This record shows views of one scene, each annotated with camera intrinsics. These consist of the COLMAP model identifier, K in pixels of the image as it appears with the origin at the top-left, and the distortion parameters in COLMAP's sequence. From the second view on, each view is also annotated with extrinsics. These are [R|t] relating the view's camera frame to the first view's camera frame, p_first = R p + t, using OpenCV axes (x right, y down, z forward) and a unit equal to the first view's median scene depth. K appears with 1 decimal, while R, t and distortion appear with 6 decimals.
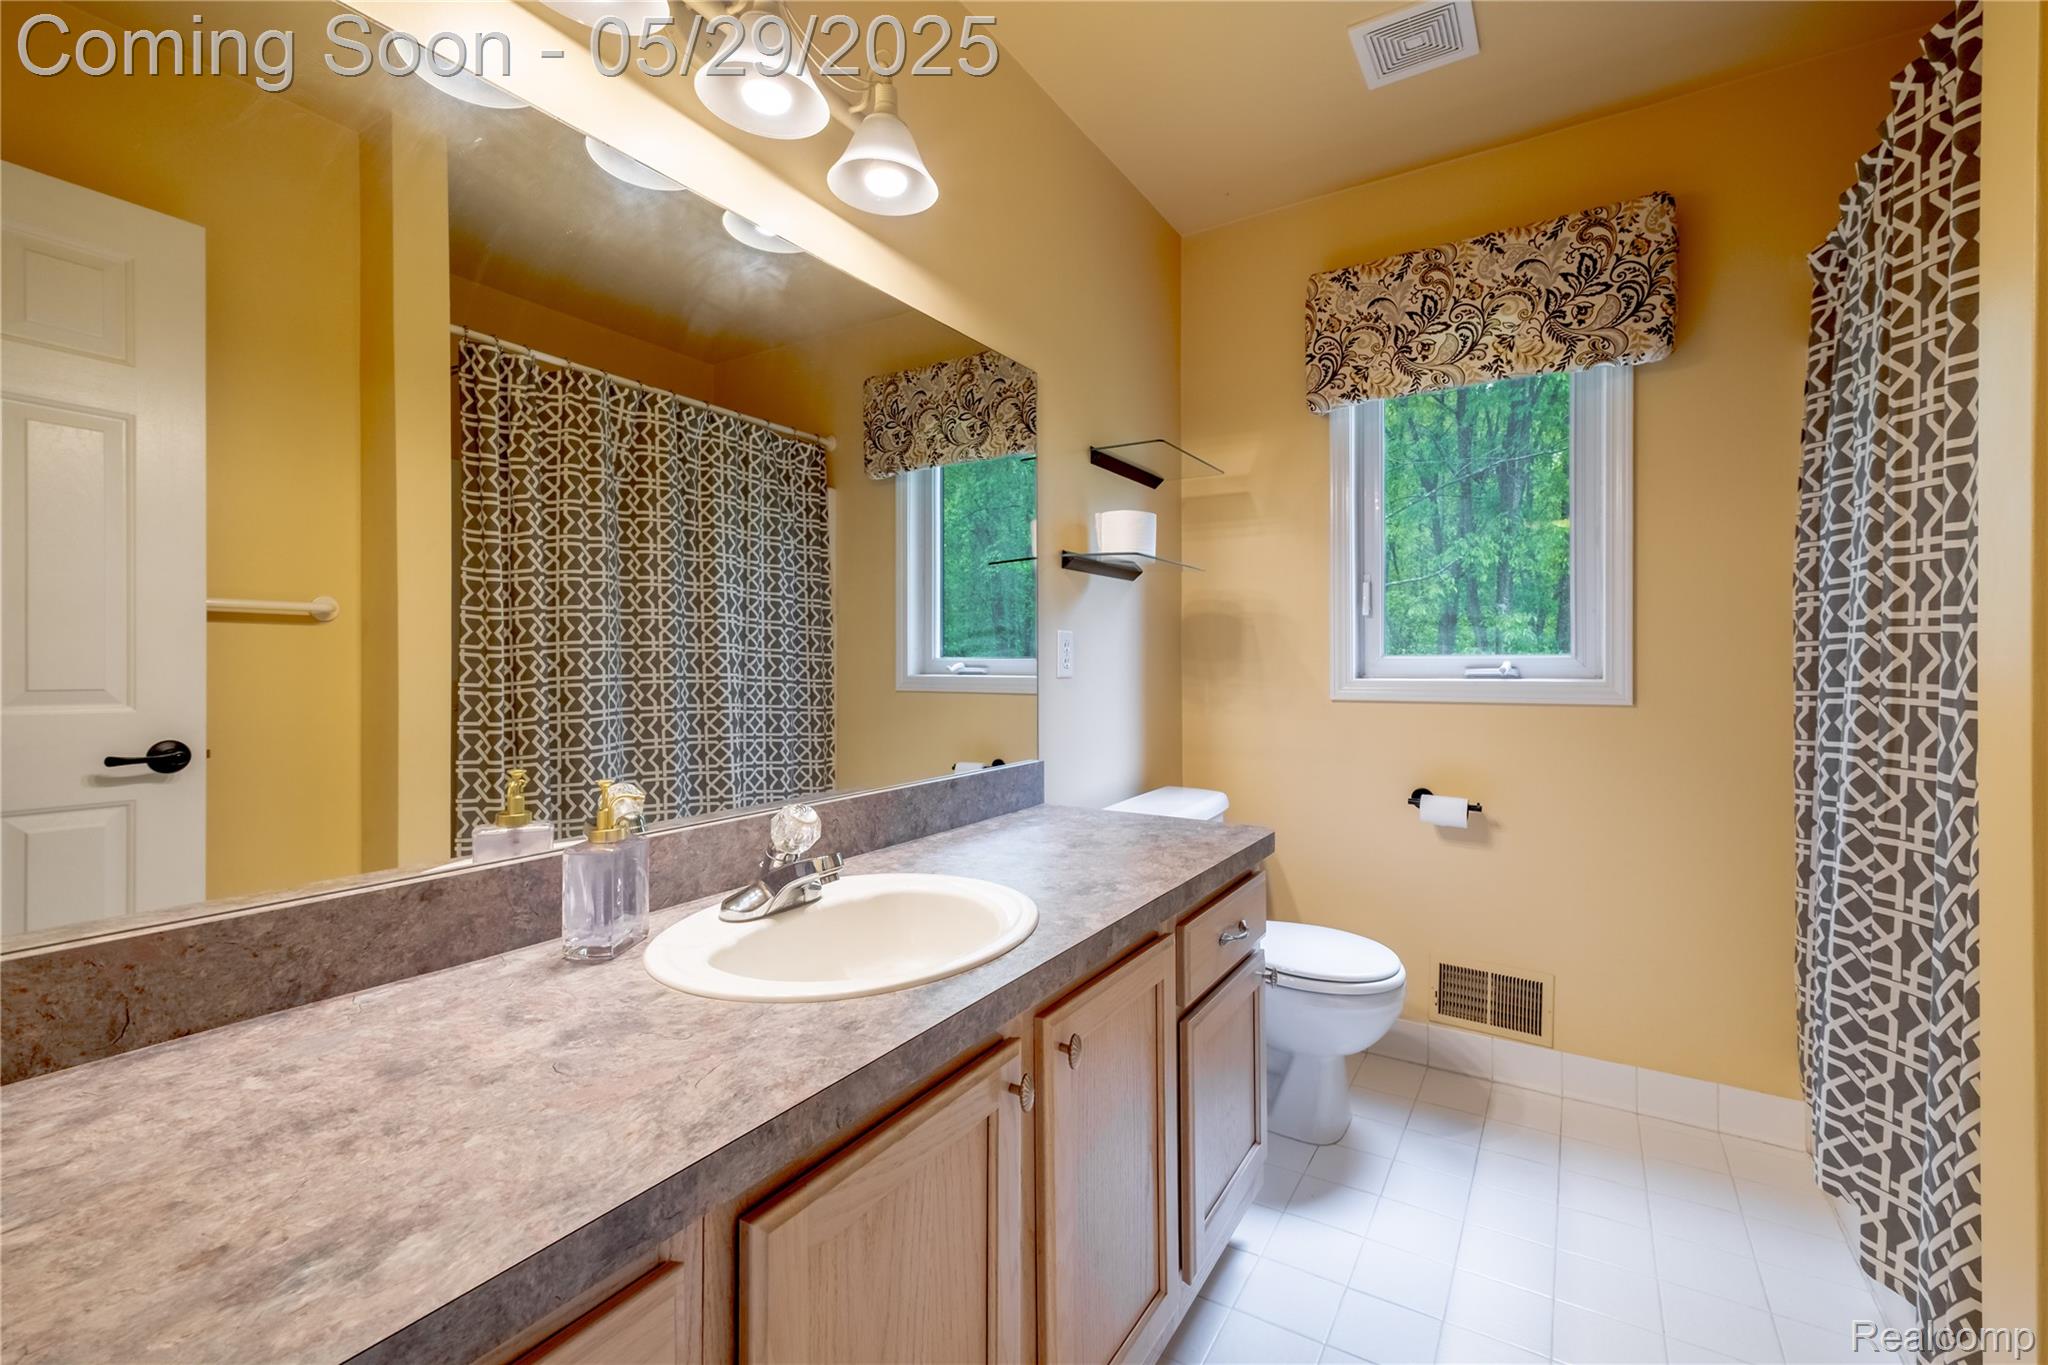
lens RADIAL K [[883.7, 0, 1025.6], [0, 883.7, 672.2], [0, 0, 1]] dist [0.015974, -0.003592]
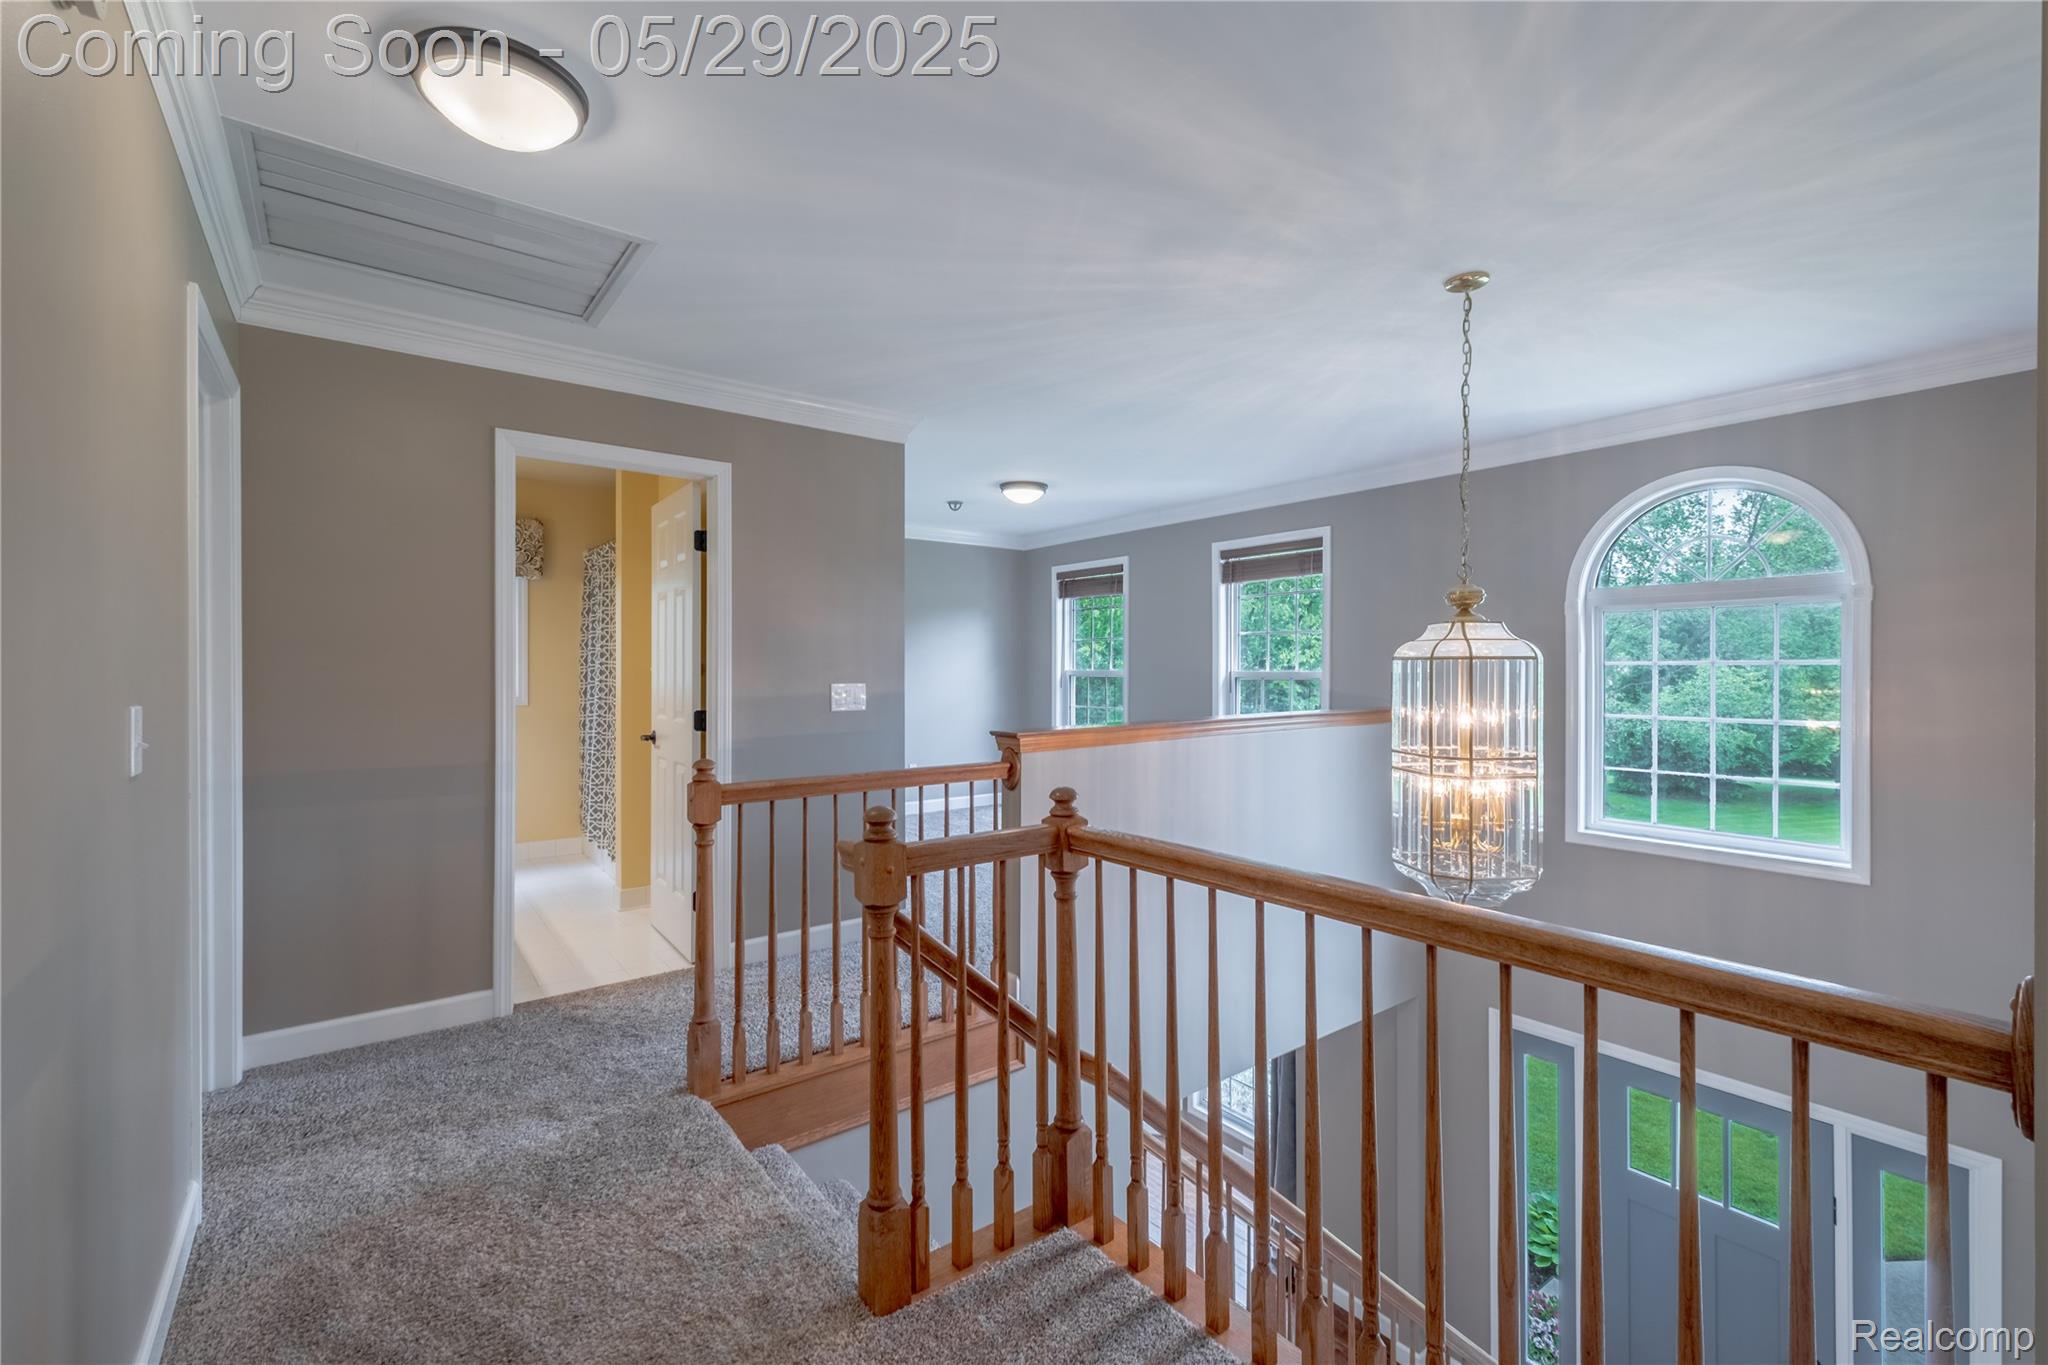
lens RADIAL K [[883.7, 0, 1022.7], [0, 883.7, 672.4], [0, 0, 1]] dist [0.015974, -0.003592]
pose [[0.357781, -0.004396, 0.933795, -1.369663], [0.005199, 0.999983, 0.002716, -0.065643], [-0.933791, 0.003883, 0.357798, -1.435066]]
